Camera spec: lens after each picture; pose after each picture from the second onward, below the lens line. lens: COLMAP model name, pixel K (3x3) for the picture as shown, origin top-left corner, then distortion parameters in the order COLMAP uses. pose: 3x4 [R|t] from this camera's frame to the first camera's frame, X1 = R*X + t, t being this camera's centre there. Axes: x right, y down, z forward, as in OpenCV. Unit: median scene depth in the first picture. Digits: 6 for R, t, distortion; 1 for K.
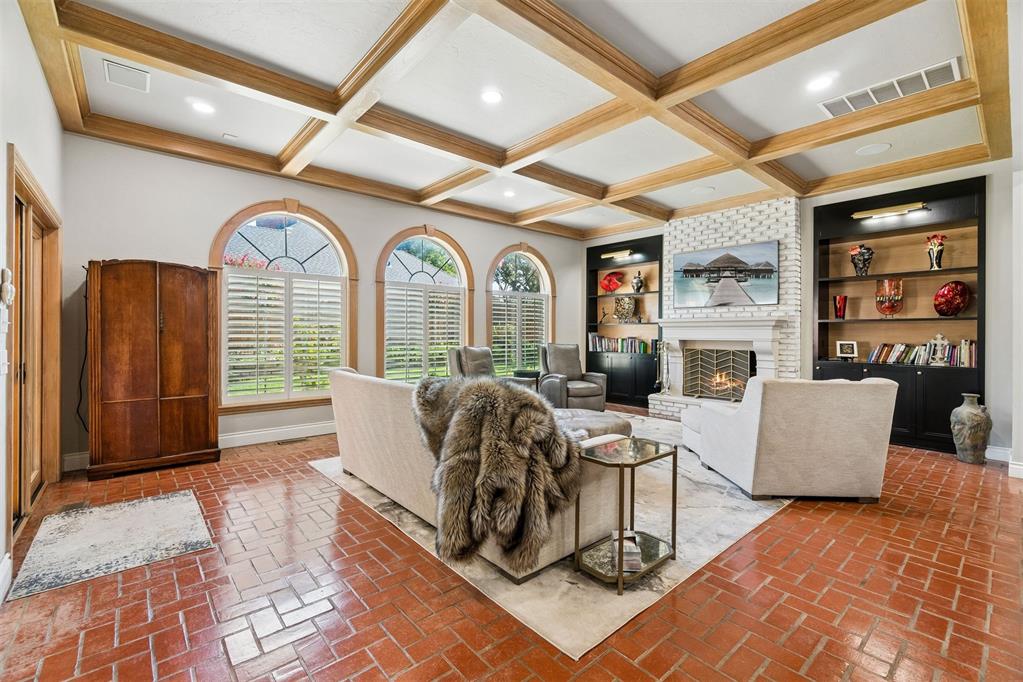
lens RADIAL K [[441.4, 0, 509.9], [0, 441.4, 335.7], [0, 0, 1]] dist [-0.007682, 0.001340]
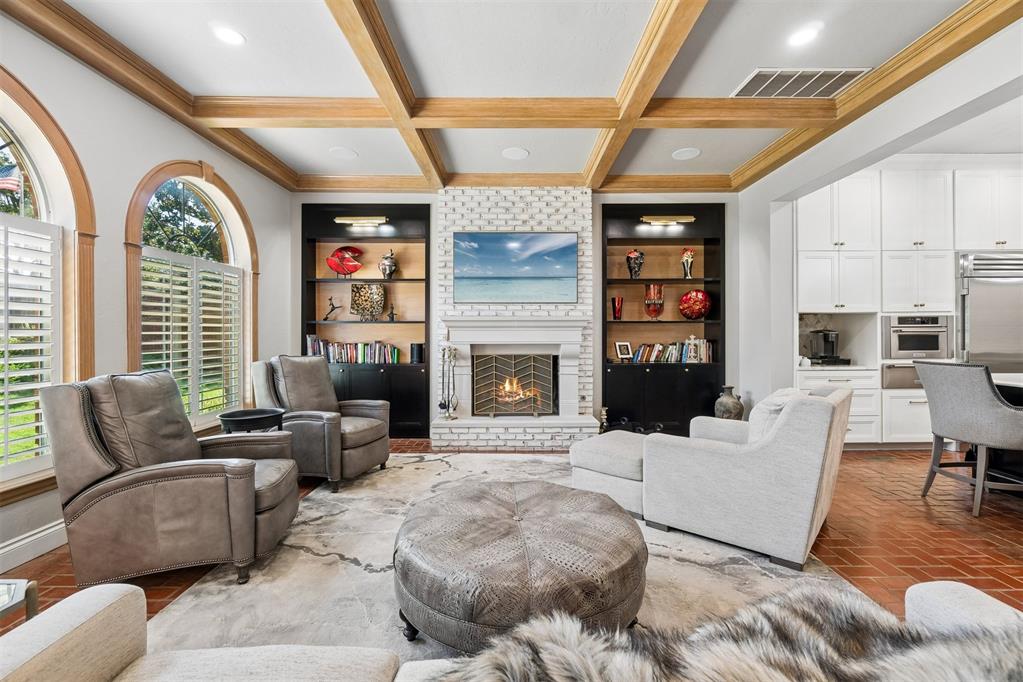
lens RADIAL K [[441.4, 0, 517.0], [0, 441.4, 336.1], [0, 0, 1]] dist [-0.007682, 0.001340]
pose [[0.652450, -0.009603, 0.757771, -0.170403], [0.008961, 0.999948, 0.004957, -0.009376], [-0.757778, 0.003557, 0.652502, 0.526484]]
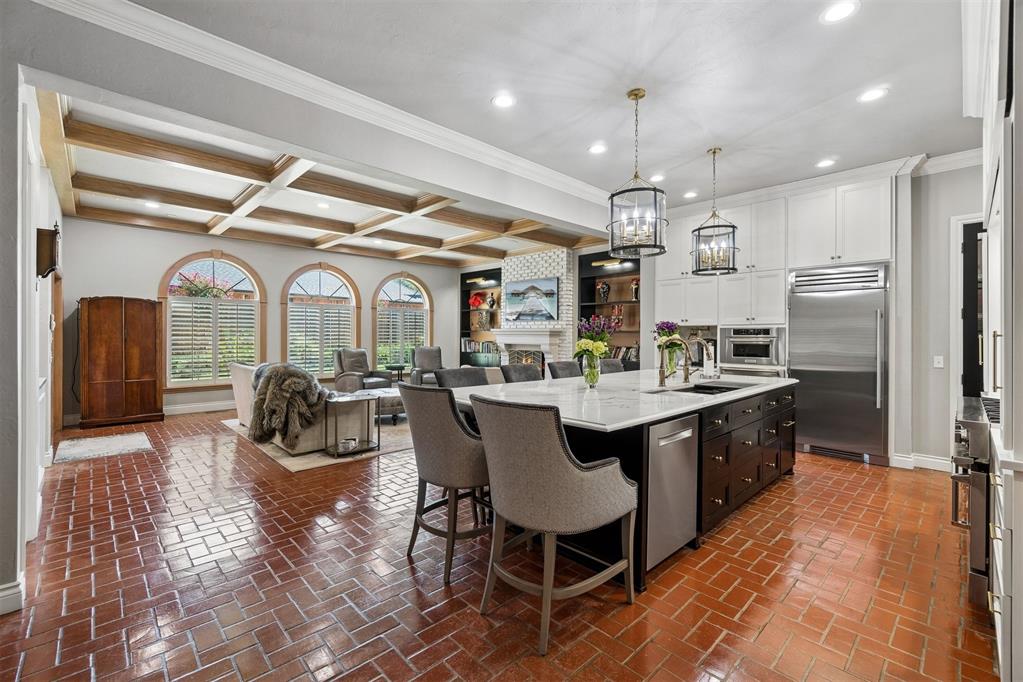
lens RADIAL K [[441.4, 0, 510.6], [0, 441.4, 335.4], [0, 0, 1]] dist [-0.007682, 0.001340]
pose [[0.998752, 0.001486, 0.049919, 0.397119], [-0.001363, 0.999996, -0.002495, -0.017235], [-0.049923, 0.002424, 0.998750, -0.503205]]
